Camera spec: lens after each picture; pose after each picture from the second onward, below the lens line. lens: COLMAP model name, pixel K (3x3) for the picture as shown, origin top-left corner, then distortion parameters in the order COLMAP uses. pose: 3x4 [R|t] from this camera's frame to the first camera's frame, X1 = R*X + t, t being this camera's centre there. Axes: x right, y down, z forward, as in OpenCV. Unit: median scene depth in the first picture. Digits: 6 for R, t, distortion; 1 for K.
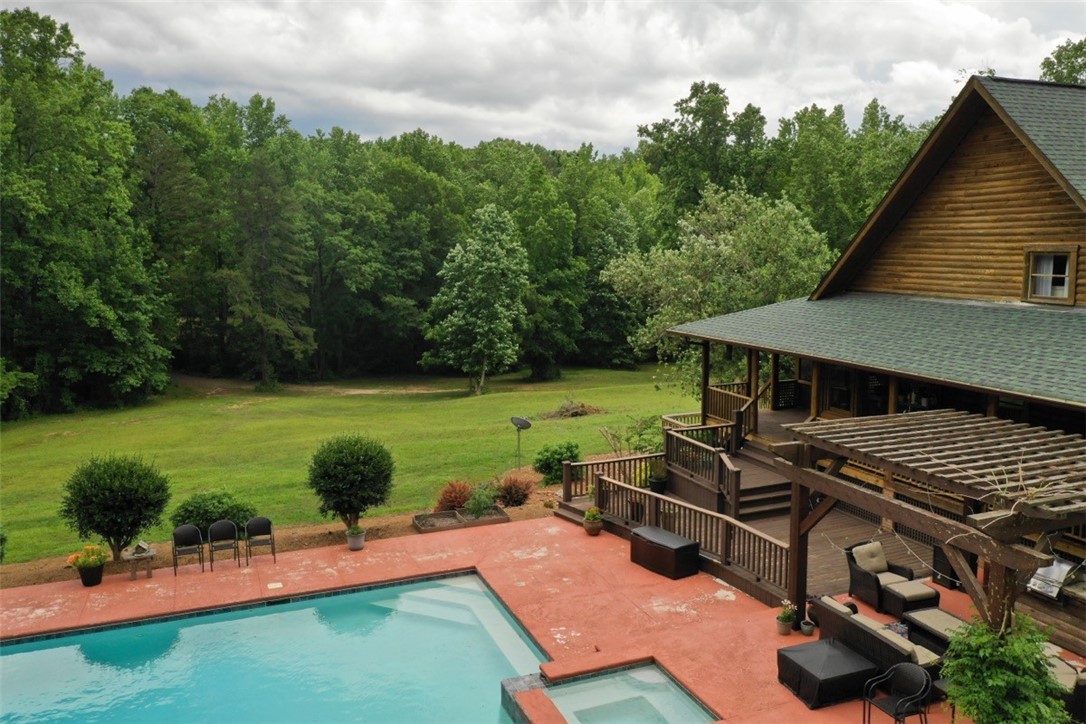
lens RADIAL K [[853.1, 0, 543.0], [0, 853.1, 362.0], [0, 0, 1]] dist [-0.002858, -0.000031]
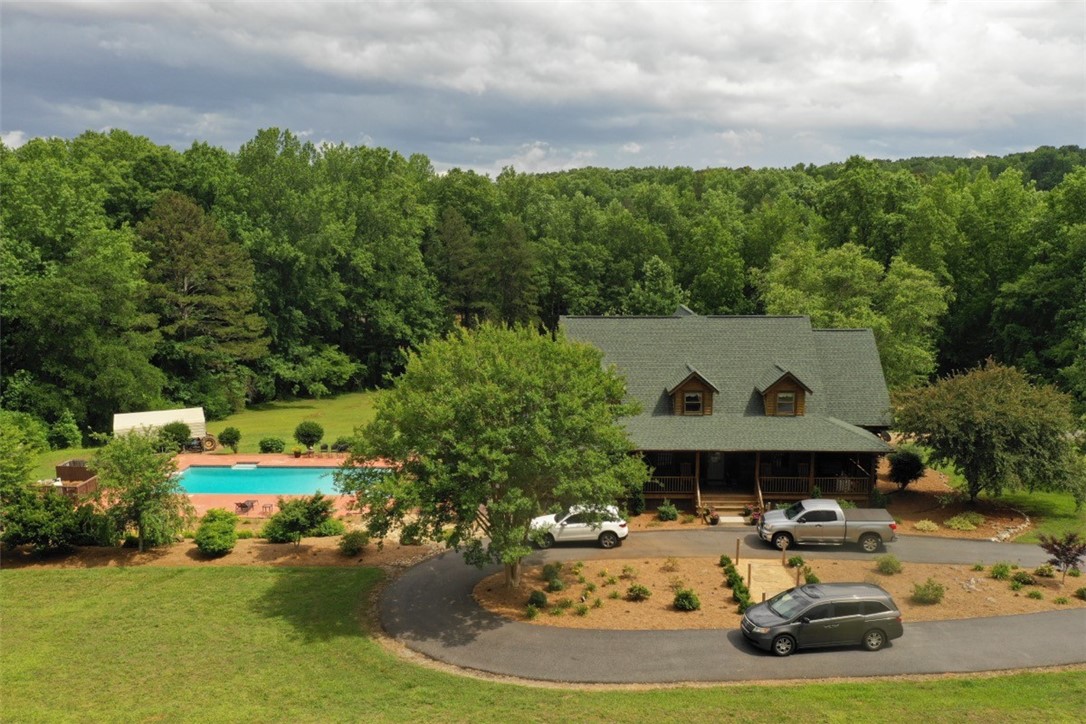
lens RADIAL K [[853.1, 0, 543.0], [0, 853.1, 362.0], [0, 0, 1]] dist [-0.002858, -0.000031]
pose [[0.912693, 0.067200, -0.403082, 0.325735], [-0.059504, 0.997728, 0.031603, -0.053756], [0.404290, -0.004859, 0.914618, -0.324707]]
